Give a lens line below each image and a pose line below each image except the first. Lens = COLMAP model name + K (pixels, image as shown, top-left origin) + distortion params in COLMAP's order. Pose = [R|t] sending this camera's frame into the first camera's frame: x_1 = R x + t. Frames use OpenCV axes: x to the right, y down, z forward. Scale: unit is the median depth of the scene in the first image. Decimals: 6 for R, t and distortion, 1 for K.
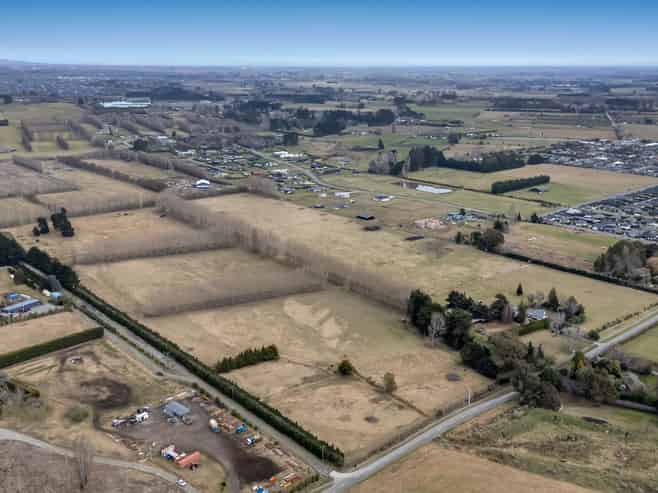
lens RADIAL K [[644.5, 0, 328.0], [0, 644.5, 248.0], [0, 0, 1]] dist [0.094610, -0.118481]
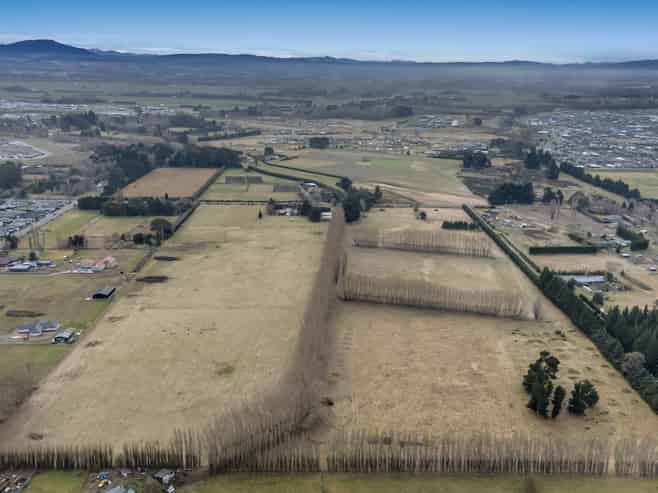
lens RADIAL K [[644.5, 0, 328.0], [0, 644.5, 248.0], [0, 0, 1]] dist [0.094610, -0.118481]
pose [[-0.752337, -0.195856, 0.628991, -0.874087], [0.159897, 0.871944, 0.462760, -0.598326], [-0.639079, 0.448725, -0.624679, 2.091740]]
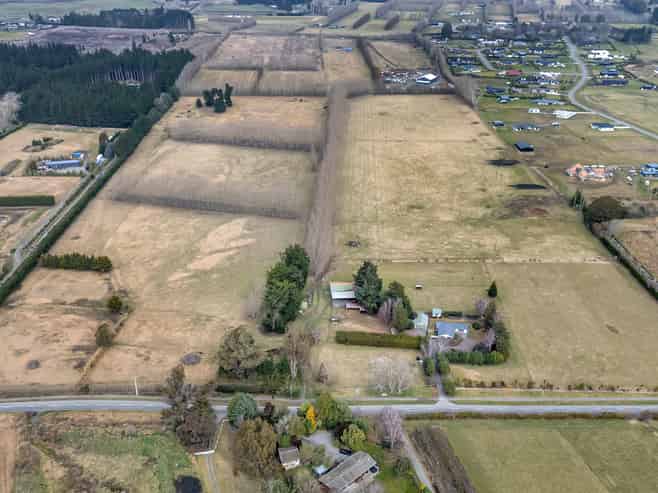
lens RADIAL K [[644.5, 0, 328.0], [0, 644.5, 248.0], [0, 0, 1]] dist [0.094610, -0.118481]
pose [[0.764342, 0.274955, -0.583251, 0.607755], [-0.174370, 0.958965, 0.223564, -0.108720], [0.620787, -0.069178, 0.780921, 0.416260]]
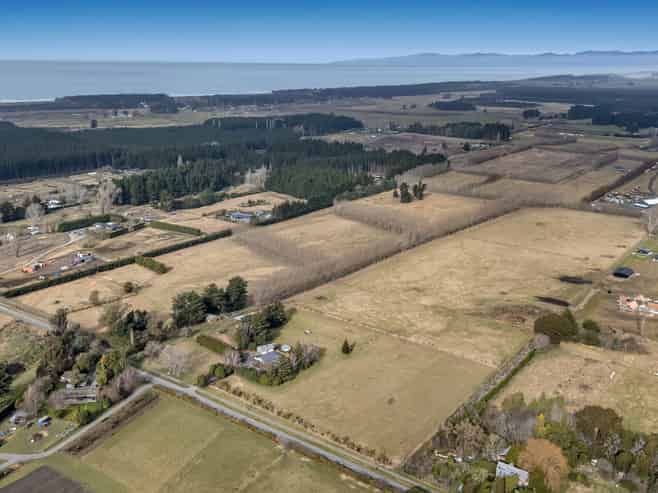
lens RADIAL K [[644.5, 0, 328.0], [0, 644.5, 248.0], [0, 0, 1]] dist [0.094610, -0.118481]
pose [[0.206856, 0.266919, -0.941257, 1.099397], [-0.271016, 0.940050, 0.207017, -0.223875], [0.940086, 0.212273, 0.266794, 0.839161]]
